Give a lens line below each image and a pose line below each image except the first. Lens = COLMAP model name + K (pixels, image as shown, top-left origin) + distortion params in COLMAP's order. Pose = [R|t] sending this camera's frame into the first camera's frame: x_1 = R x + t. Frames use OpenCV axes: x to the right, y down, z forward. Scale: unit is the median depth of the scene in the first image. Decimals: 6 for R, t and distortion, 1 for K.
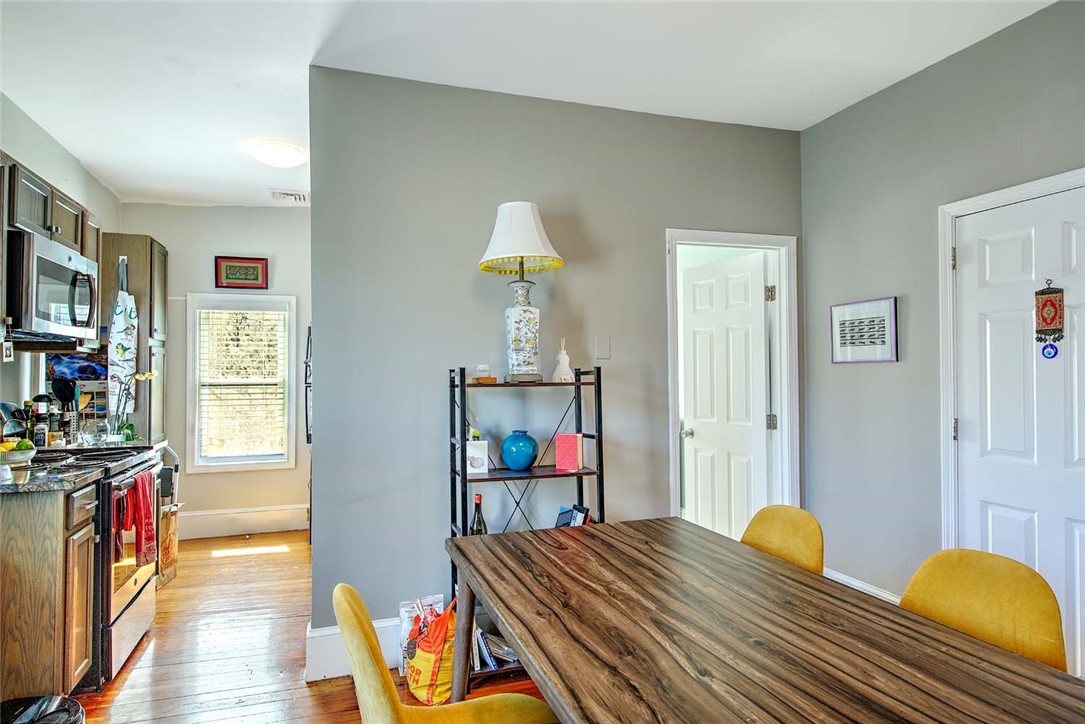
lens RADIAL K [[629.0, 0, 550.9], [0, 629.0, 360.9], [0, 0, 1]] dist [0.011809, -0.007768]
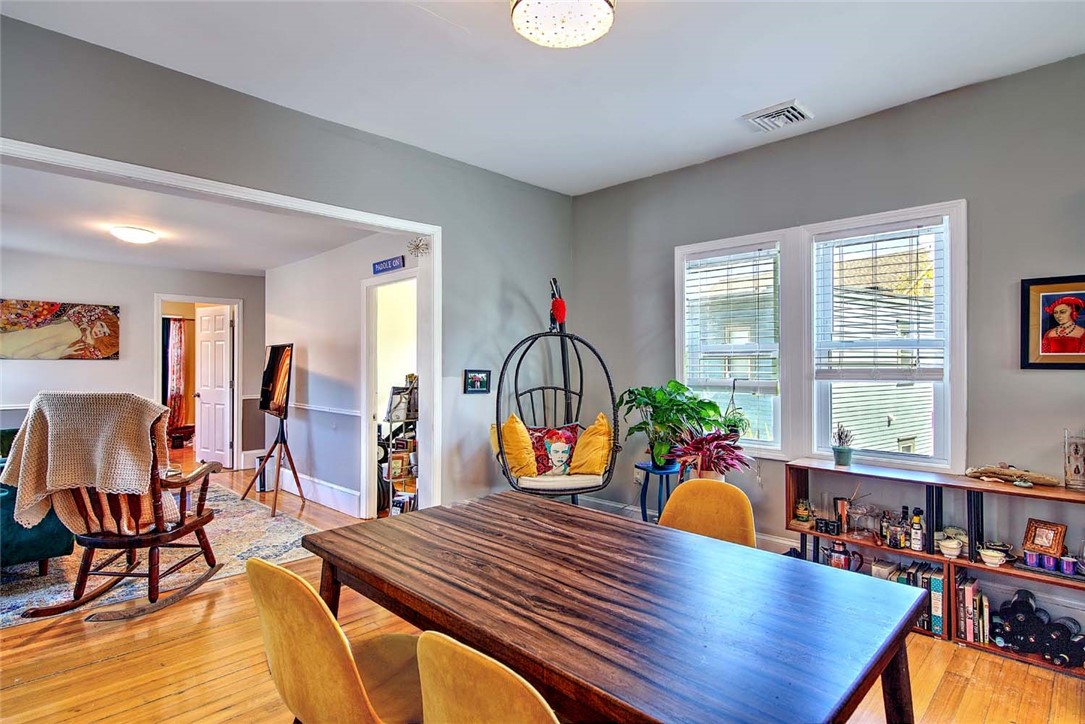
lens RADIAL K [[560.5, 0, 543.1], [0, 560.5, 360.4], [0, 0, 1]] dist [0.006120, -0.000943]
pose [[-0.899637, 0.005134, -0.436608, 0.365017], [0.014642, 0.999723, -0.018415, 0.018571], [0.436393, -0.022960, -0.899463, 1.005624]]
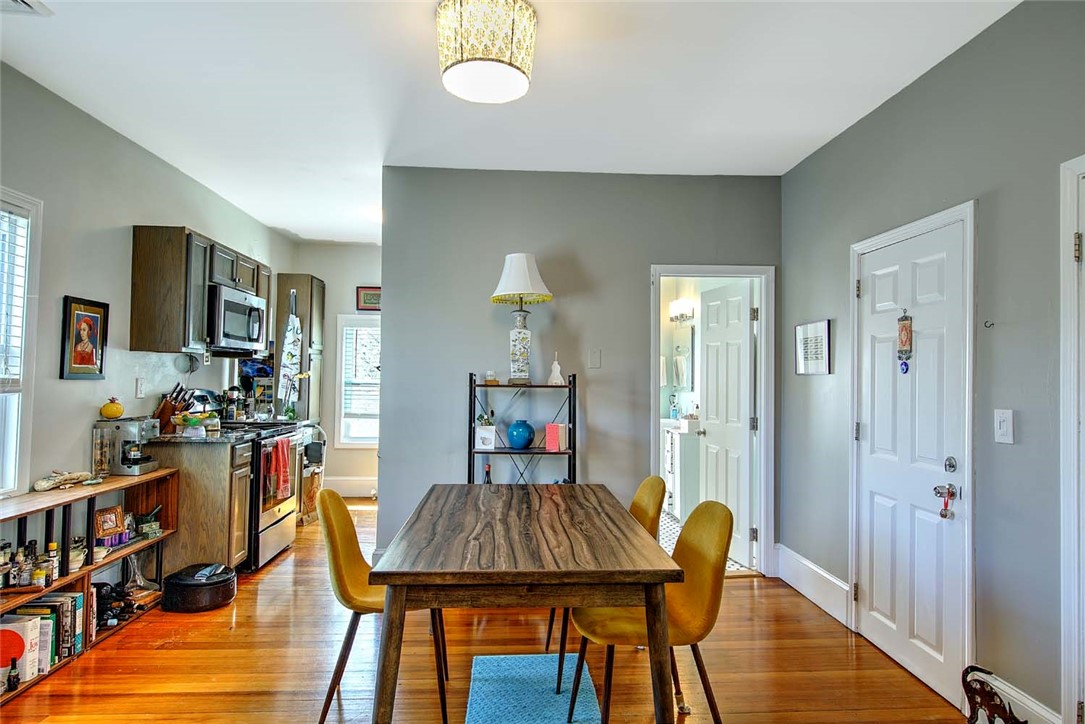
lens RADIAL K [[629.0, 0, 553.0], [0, 629.0, 361.9], [0, 0, 1]] dist [0.011809, -0.007768]
pose [[0.964191, 0.012252, -0.264927, 0.374963], [-0.014262, 0.999882, -0.005666, -0.008018], [0.264826, 0.009242, 0.964252, -0.291808]]
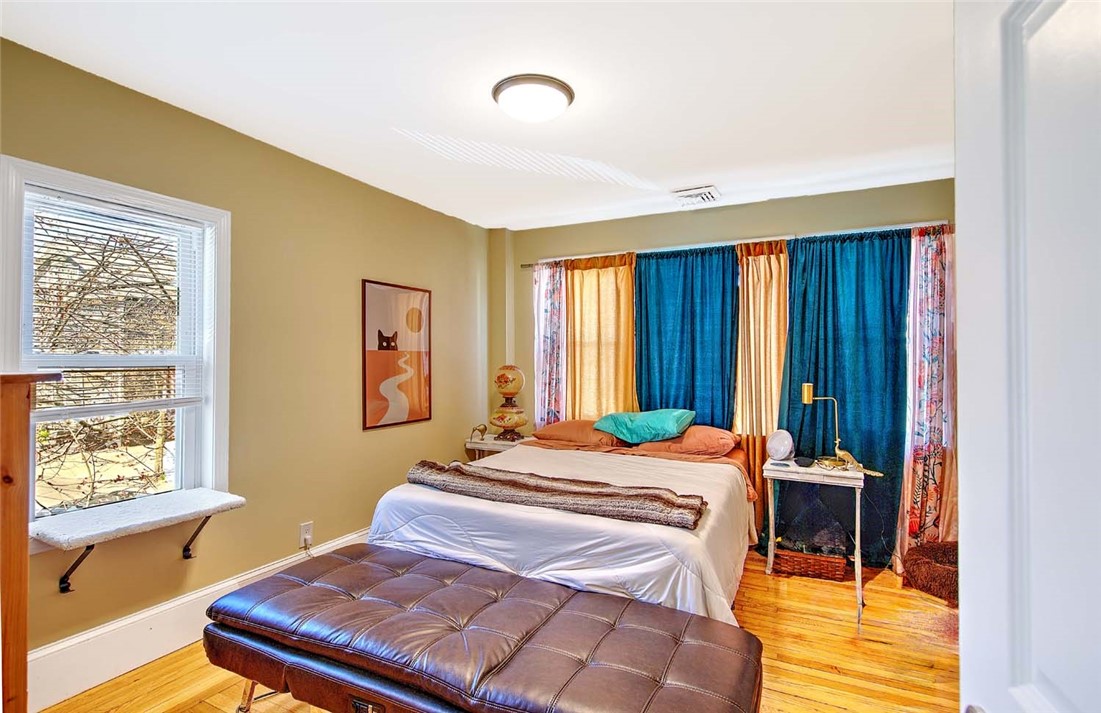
lens RADIAL K [[545.4, 0, 544.6], [0, 545.4, 357.7], [0, 0, 1]] dist [0.003563, 0.000245]
pose [[-0.711059, 0.013787, 0.702997, 0.655200], [-0.006469, 0.999637, -0.026147, -0.024582], [-0.703103, -0.023140, -0.710712, -1.740815]]
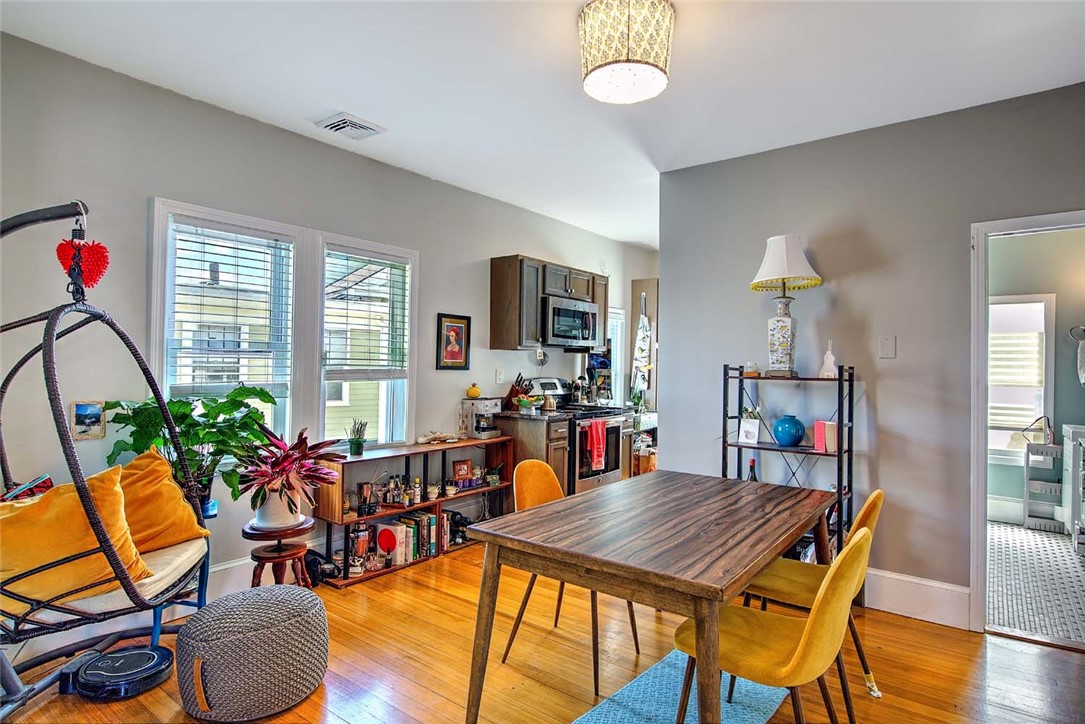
lens RADIAL K [[592.6, 0, 544.0], [0, 592.6, 362.7], [0, 0, 1]] dist [0.015022, -0.002091]
pose [[0.543464, 0.010445, -0.839367, 0.683060], [0.000679, 0.999917, 0.012882, -0.009639], [0.839432, -0.007571, 0.543412, -0.059291]]
